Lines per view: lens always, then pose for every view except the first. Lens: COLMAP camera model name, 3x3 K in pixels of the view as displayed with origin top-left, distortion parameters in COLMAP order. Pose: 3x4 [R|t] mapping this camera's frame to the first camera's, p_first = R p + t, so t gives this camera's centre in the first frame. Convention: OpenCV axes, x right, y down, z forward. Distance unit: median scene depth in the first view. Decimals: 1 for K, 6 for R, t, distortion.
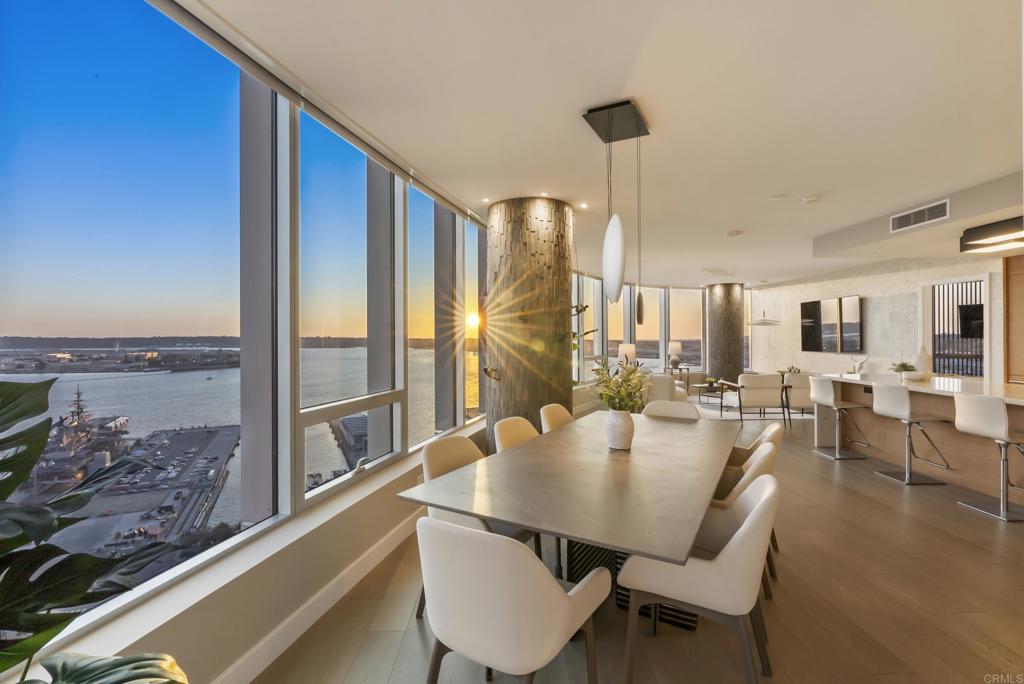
lens RADIAL K [[469.3, 0, 514.1], [0, 469.3, 339.2], [0, 0, 1]] dist [-0.003252, 0.000784]
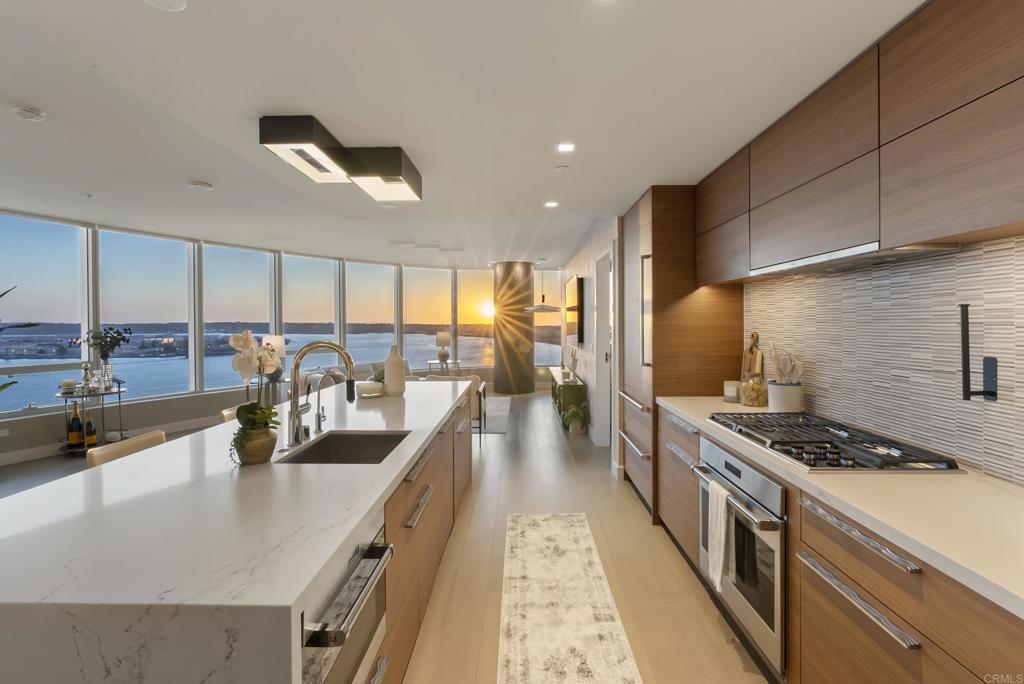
lens RADIAL K [[469.3, 0, 512.3], [0, 469.3, 332.4], [0, 0, 1]] dist [-0.003252, 0.000784]
pose [[0.999111, 0.000458, -0.042166, 0.751832], [0.000198, 0.999879, 0.015546, -0.009464], [0.042168, -0.015541, 0.998990, 0.229821]]
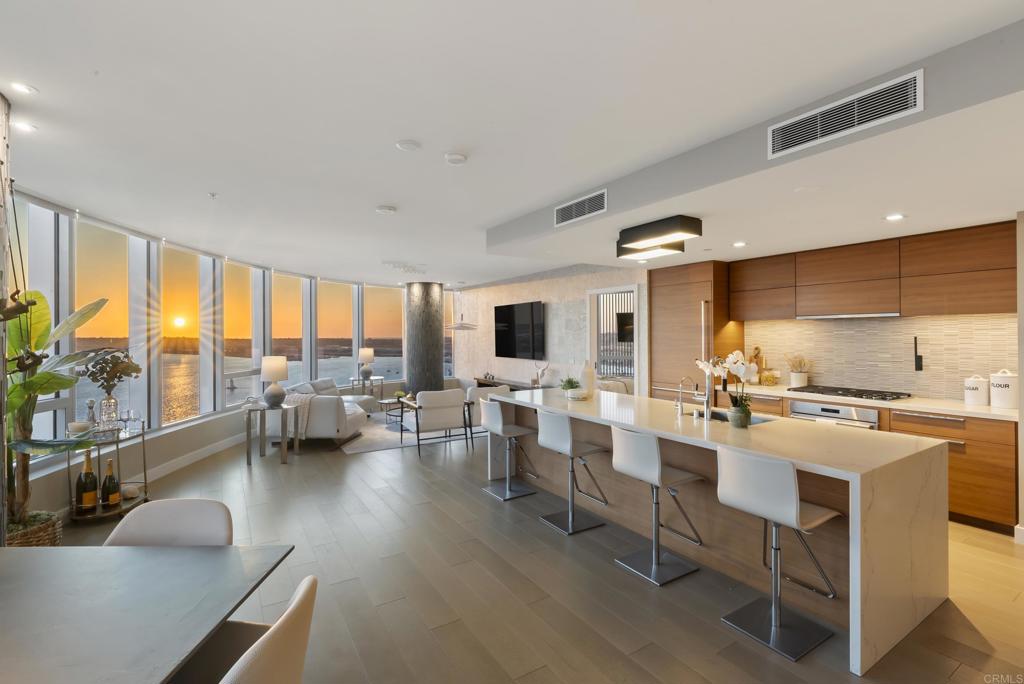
lens RADIAL K [[469.3, 0, 515.1], [0, 469.3, 339.0], [0, 0, 1]] dist [-0.003252, 0.000784]
pose [[0.854976, -0.005246, 0.518641, 0.199309], [0.003611, 0.999985, 0.004163, -0.020037], [-0.518655, -0.001686, 0.854982, 0.207566]]
